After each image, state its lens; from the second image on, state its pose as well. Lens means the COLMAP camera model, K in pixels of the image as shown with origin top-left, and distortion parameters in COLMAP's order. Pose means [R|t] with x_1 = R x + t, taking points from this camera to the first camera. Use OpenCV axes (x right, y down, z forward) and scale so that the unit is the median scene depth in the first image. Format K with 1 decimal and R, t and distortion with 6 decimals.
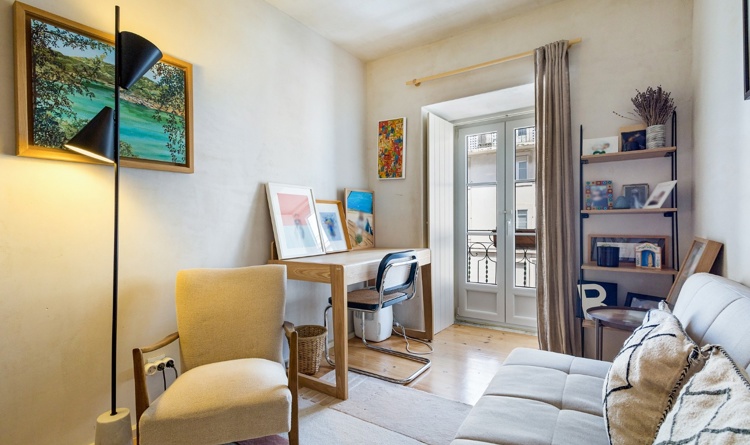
lens RADIAL K [[358.6, 0, 362.0], [0, 358.6, 222.0], [0, 0, 1]] dist [0.009643, 0.000125]
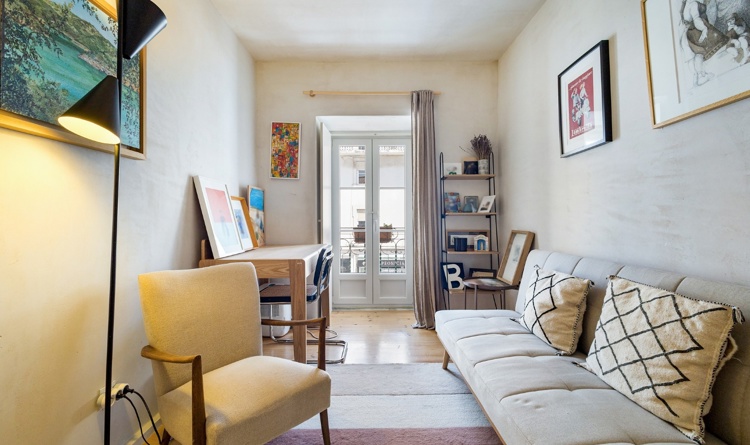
lens RADIAL K [[354.7, 0, 375.9], [0, 354.7, 210.5], [0, 0, 1]] dist [0.000712, -0.000331]
pose [[0.825073, 0.023525, 0.564536, -0.413387], [-0.006531, 0.999463, -0.032104, 0.005487], [-0.564988, 0.022802, 0.824784, -0.000411]]
